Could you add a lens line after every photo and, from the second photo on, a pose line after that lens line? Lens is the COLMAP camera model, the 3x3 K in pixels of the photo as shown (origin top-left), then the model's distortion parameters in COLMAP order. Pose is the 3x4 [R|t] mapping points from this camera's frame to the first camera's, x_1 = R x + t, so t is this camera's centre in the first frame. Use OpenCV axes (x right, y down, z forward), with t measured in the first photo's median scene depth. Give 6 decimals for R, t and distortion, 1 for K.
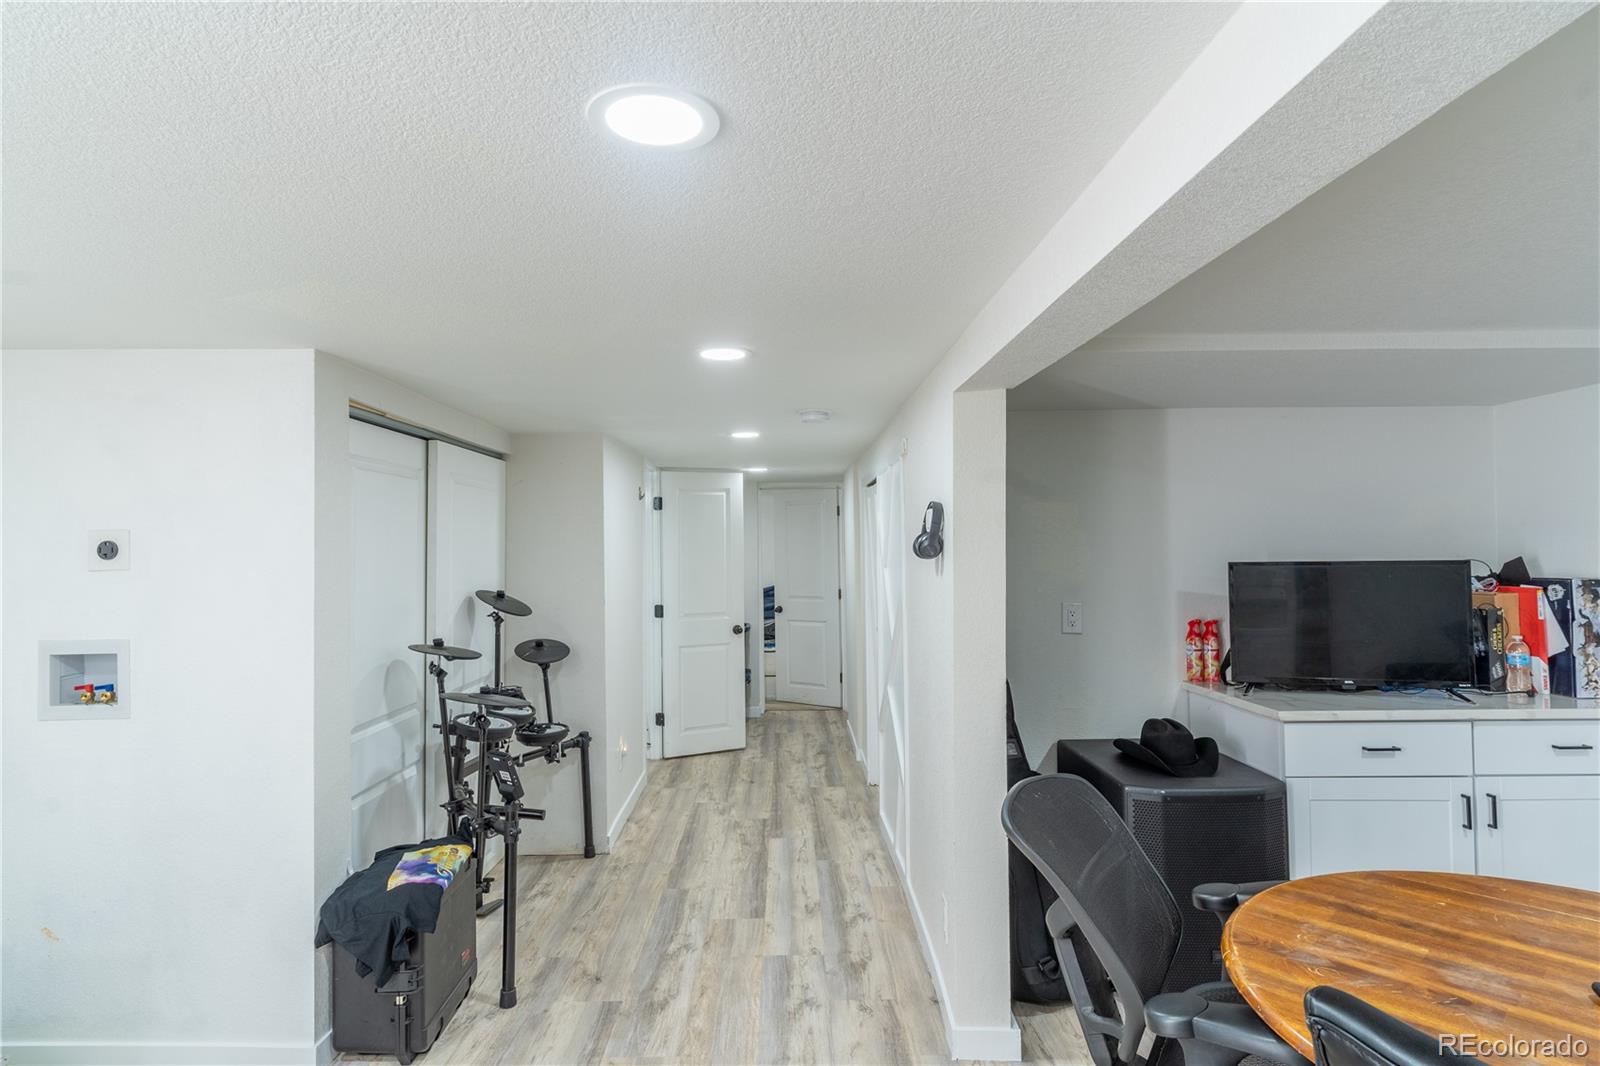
lens RADIAL K [[853.1, 0, 796.1], [0, 853.1, 533.0], [0, 0, 1]] dist [0.001329, 0.001960]
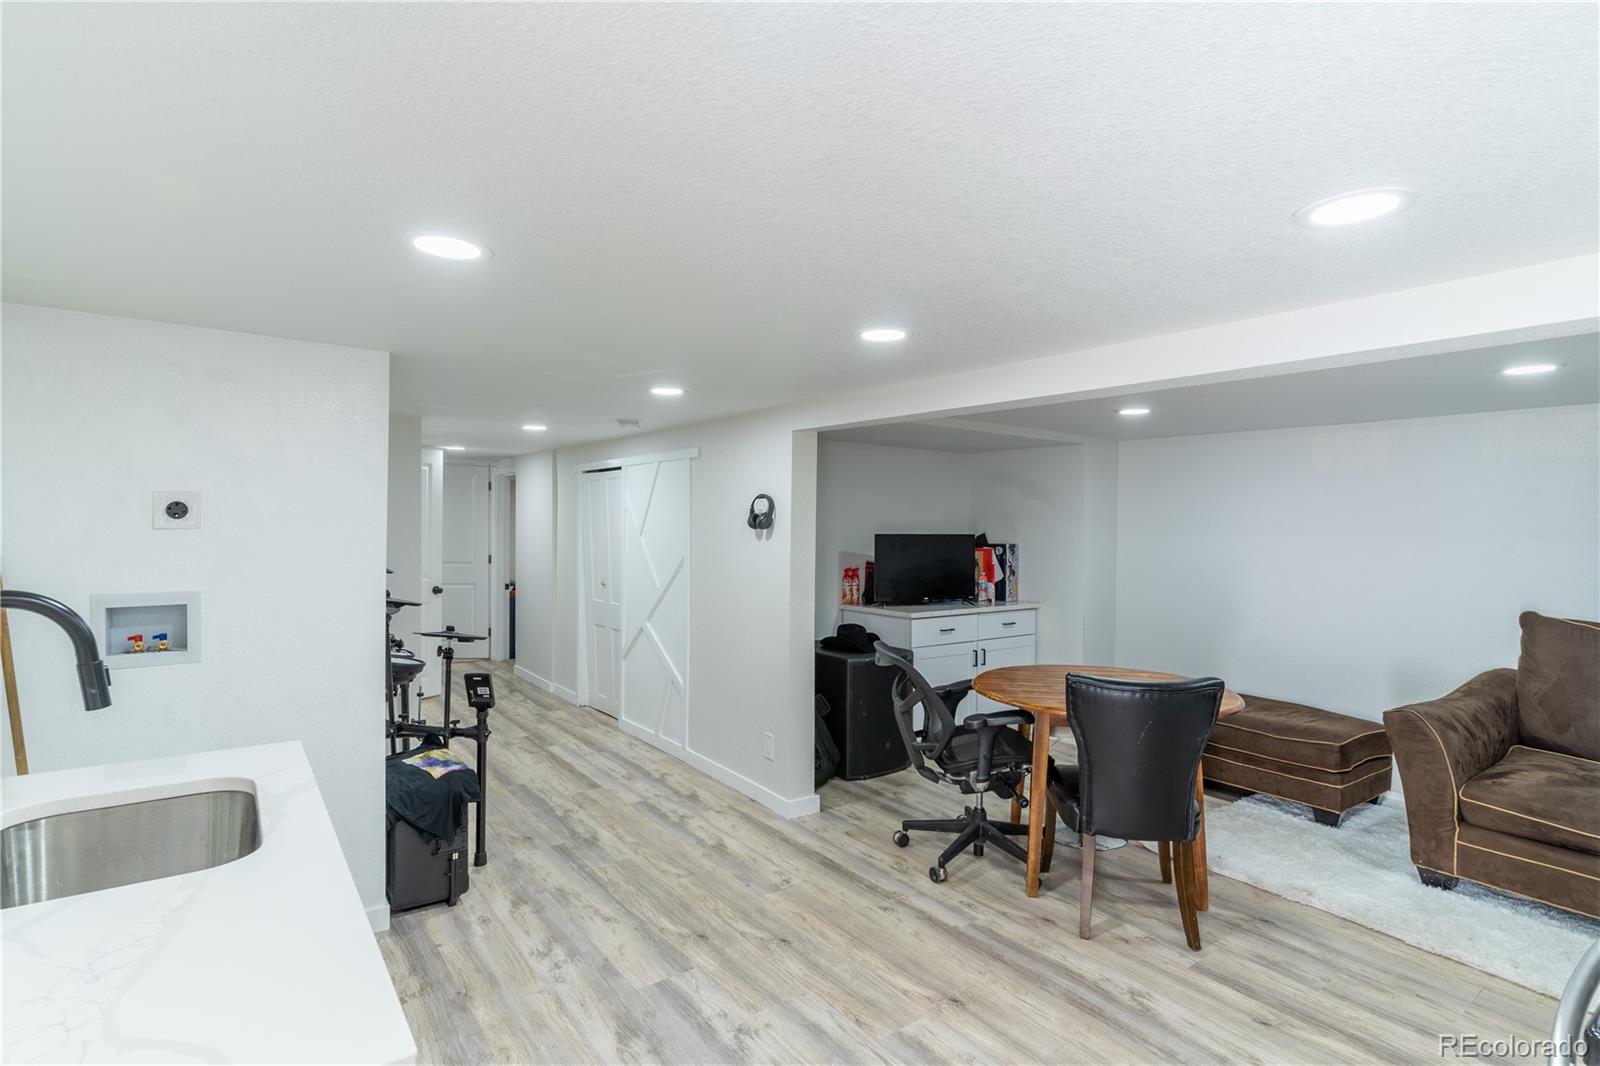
lens RADIAL K [[779.7, 0, 798.9], [0, 779.7, 535.5], [0, 0, 1]] dist [0.003691, 0.002027]
pose [[0.806913, 0.010692, 0.590574, -0.581956], [-0.031388, 0.999200, 0.024796, 0.002601], [-0.589836, -0.038546, 0.806602, -0.209257]]
